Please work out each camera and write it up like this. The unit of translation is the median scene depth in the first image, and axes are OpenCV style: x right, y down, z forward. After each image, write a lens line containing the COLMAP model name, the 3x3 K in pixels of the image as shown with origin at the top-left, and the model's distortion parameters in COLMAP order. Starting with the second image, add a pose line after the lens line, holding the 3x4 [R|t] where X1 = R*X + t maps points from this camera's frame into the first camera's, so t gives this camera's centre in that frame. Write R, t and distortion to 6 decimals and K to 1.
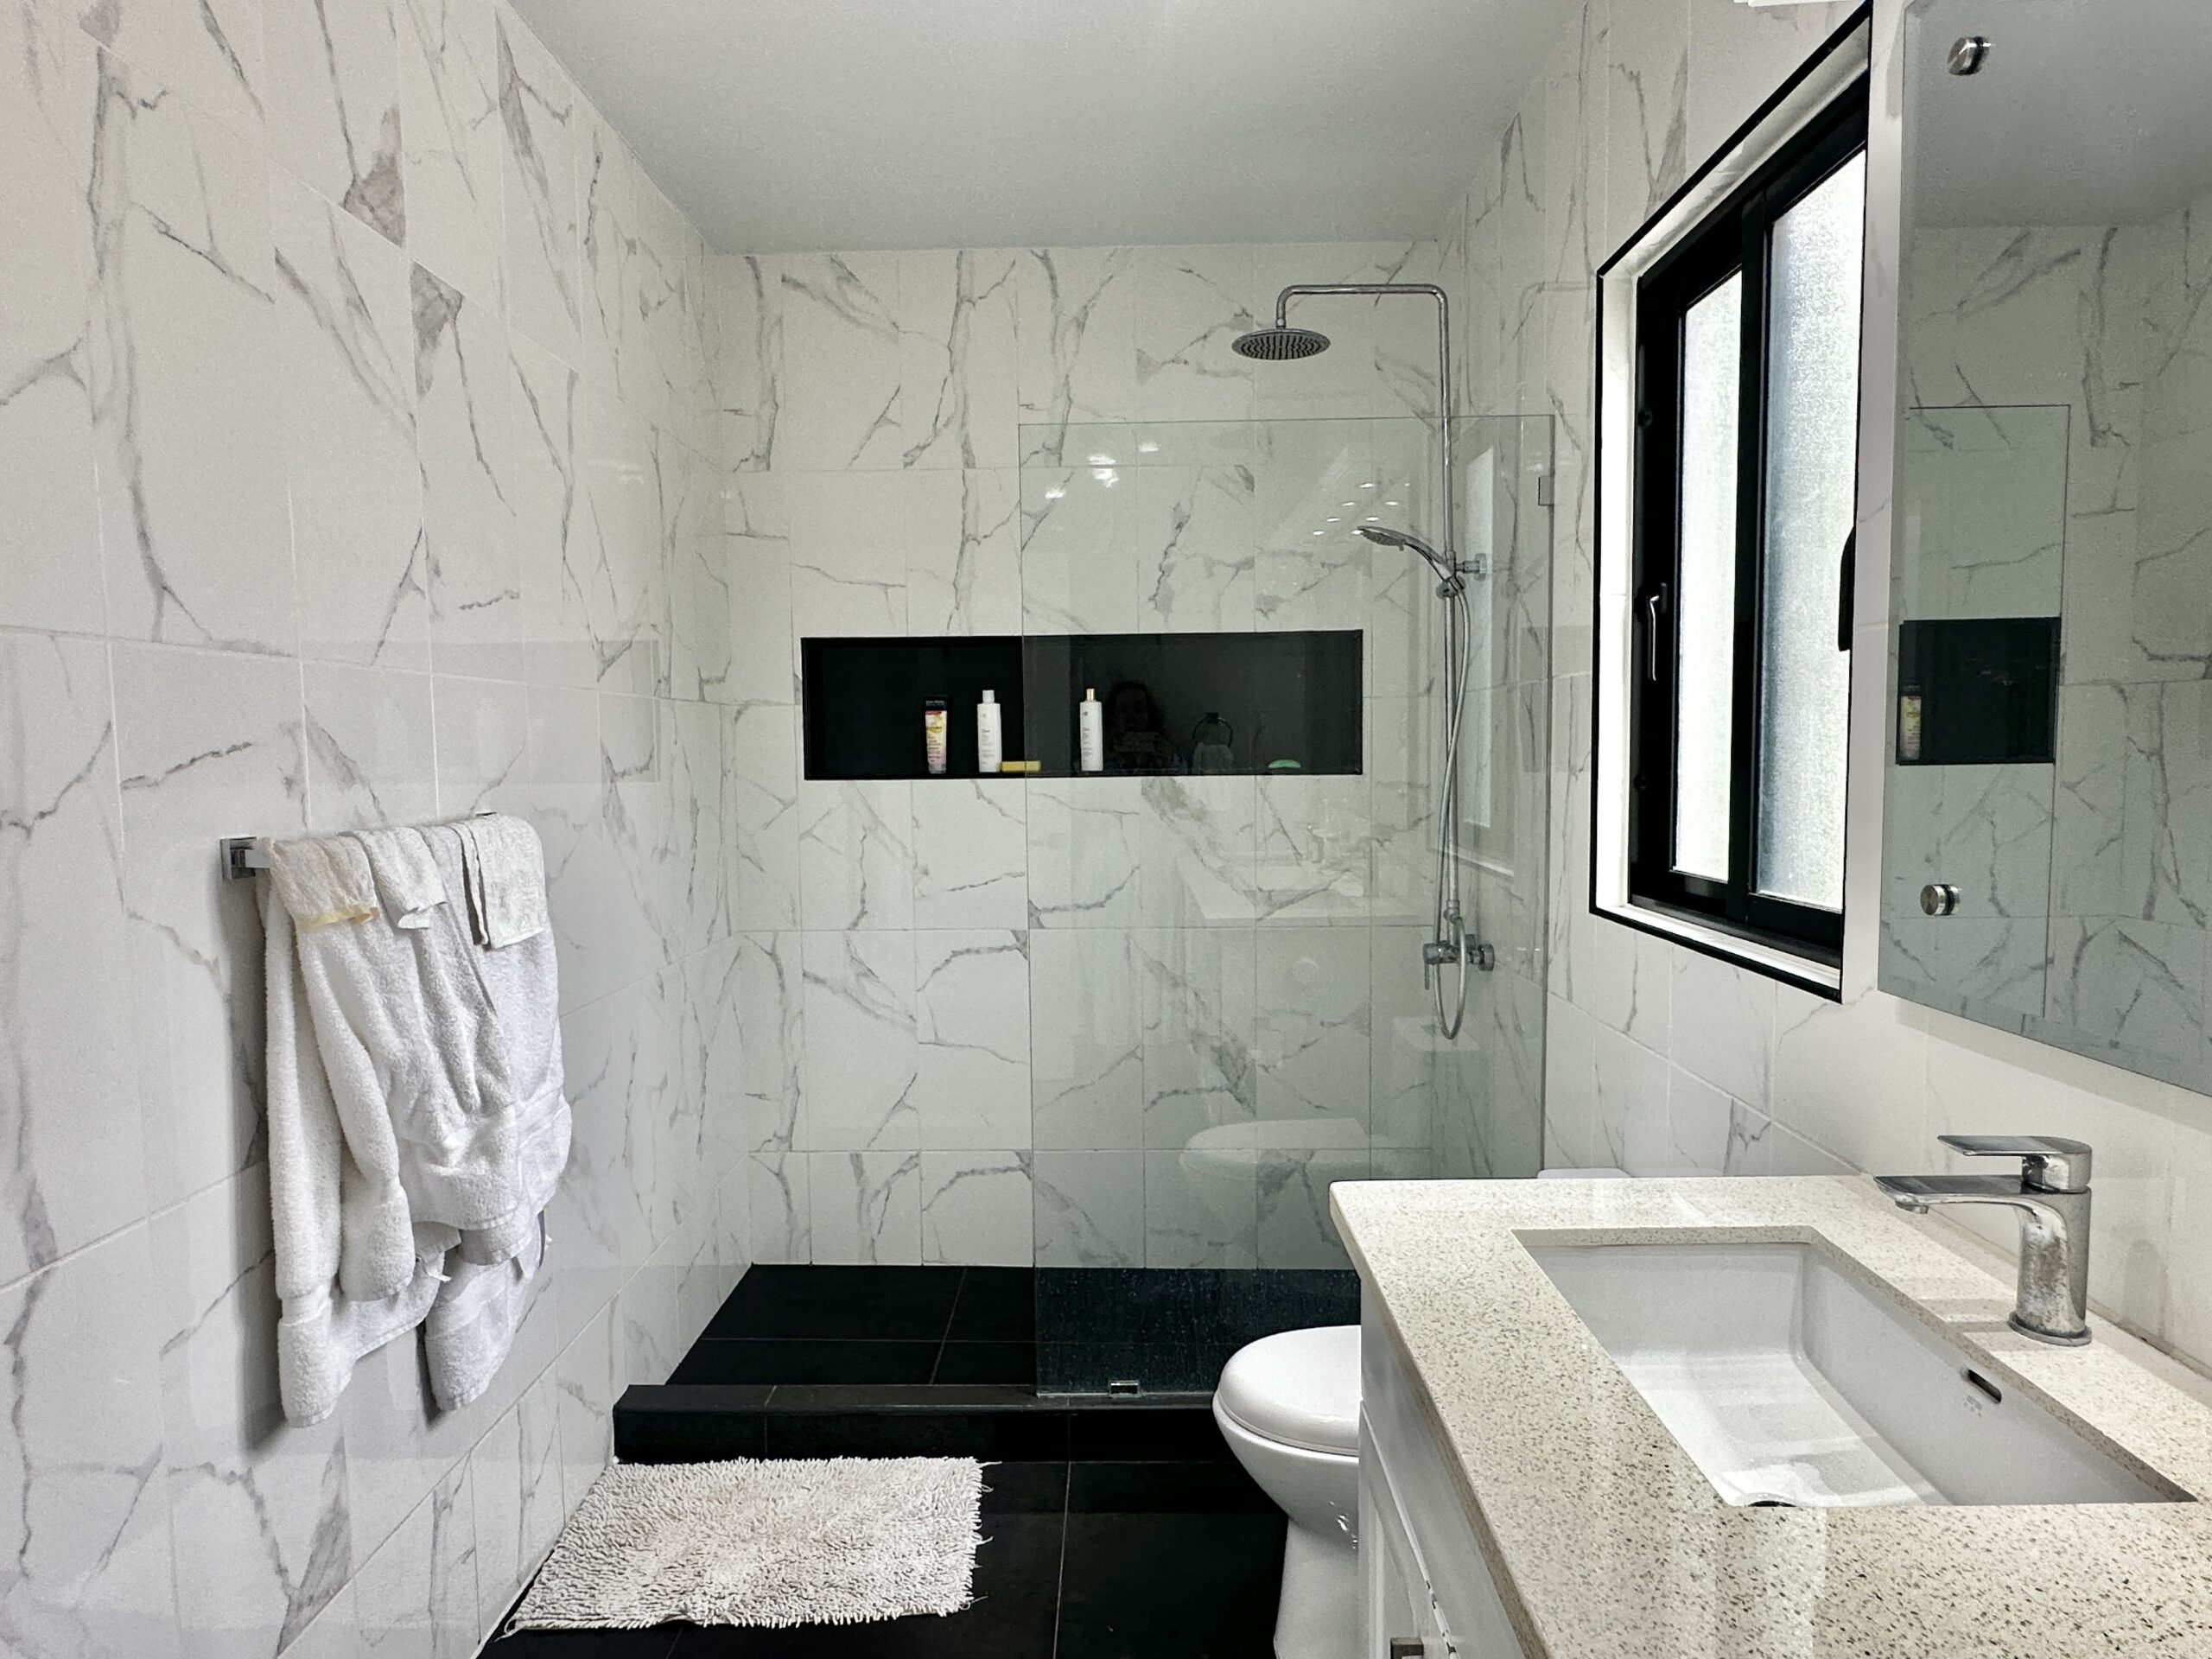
lens RADIAL K [[1282.4, 0, 1103.3], [0, 1282.4, 845.2], [0, 0, 1]] dist [-0.003905, -0.000786]
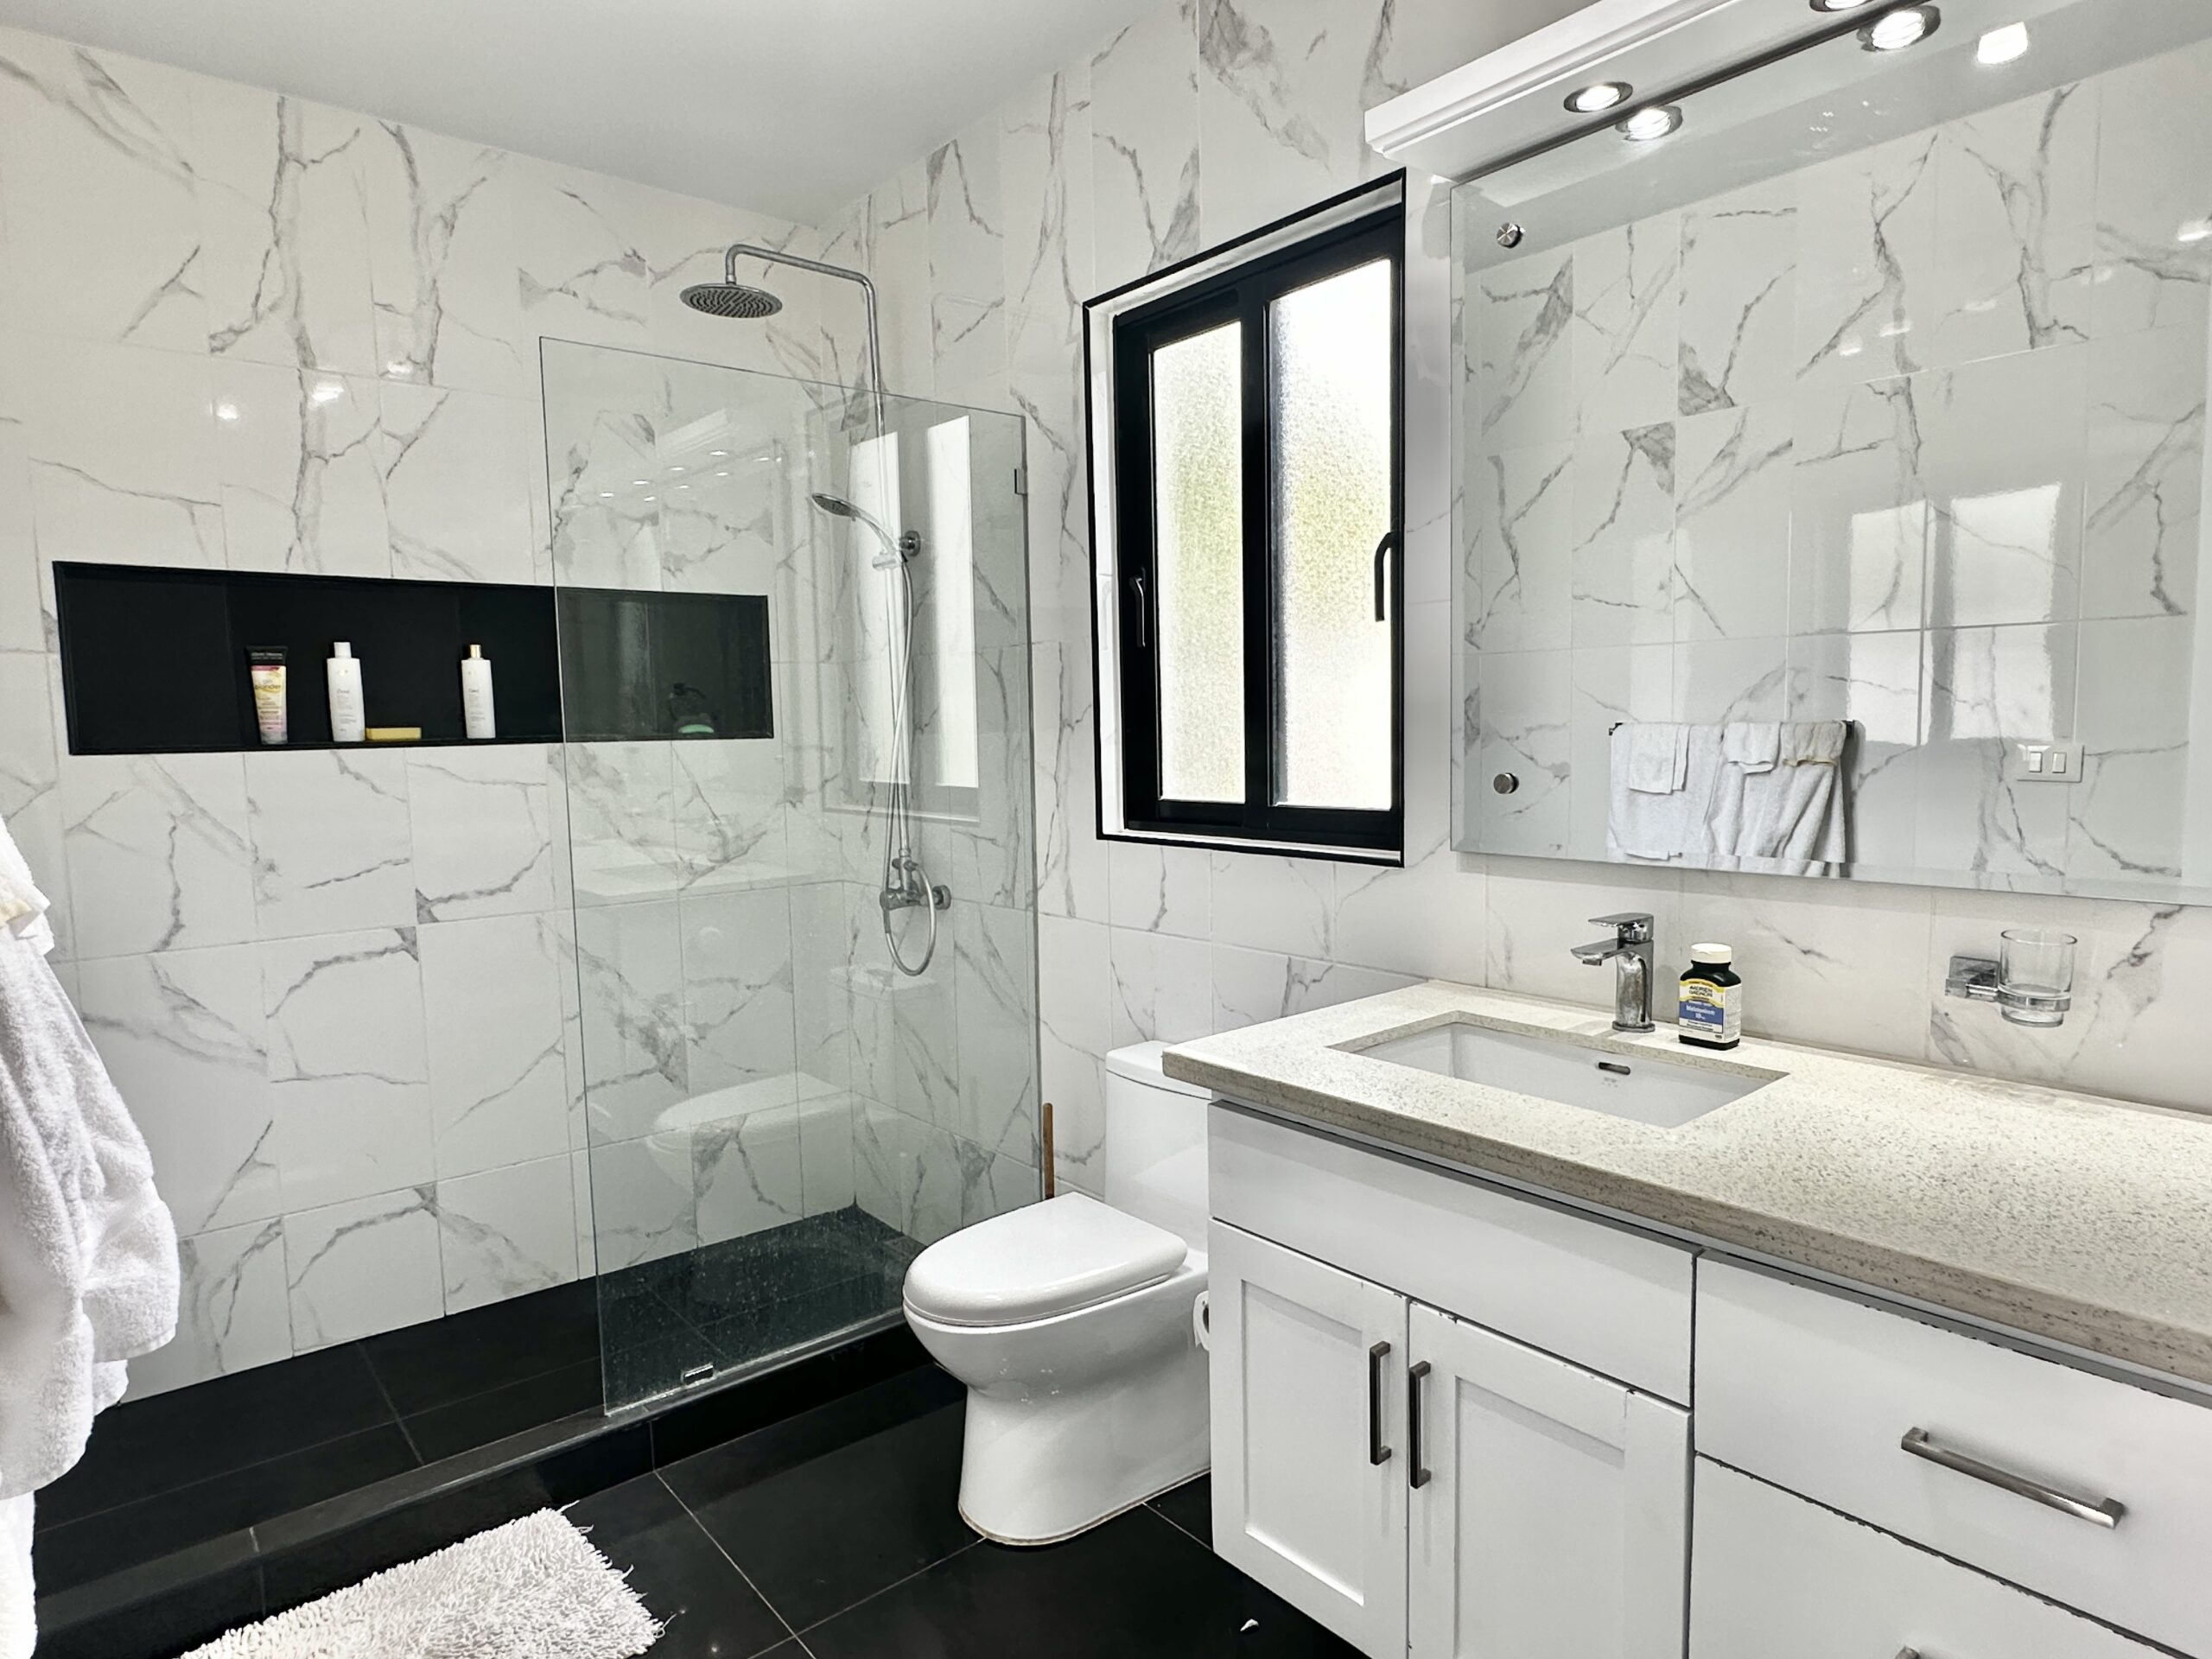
lens RADIAL K [[1282.4, 0, 1103.3], [0, 1282.4, 845.2], [0, 0, 1]] dist [-0.003905, -0.000786]
pose [[0.755507, -0.065893, 0.651818, -0.274355], [0.061352, 0.997673, 0.029743, 0.015773], [-0.652261, 0.017519, 0.757792, 0.057834]]
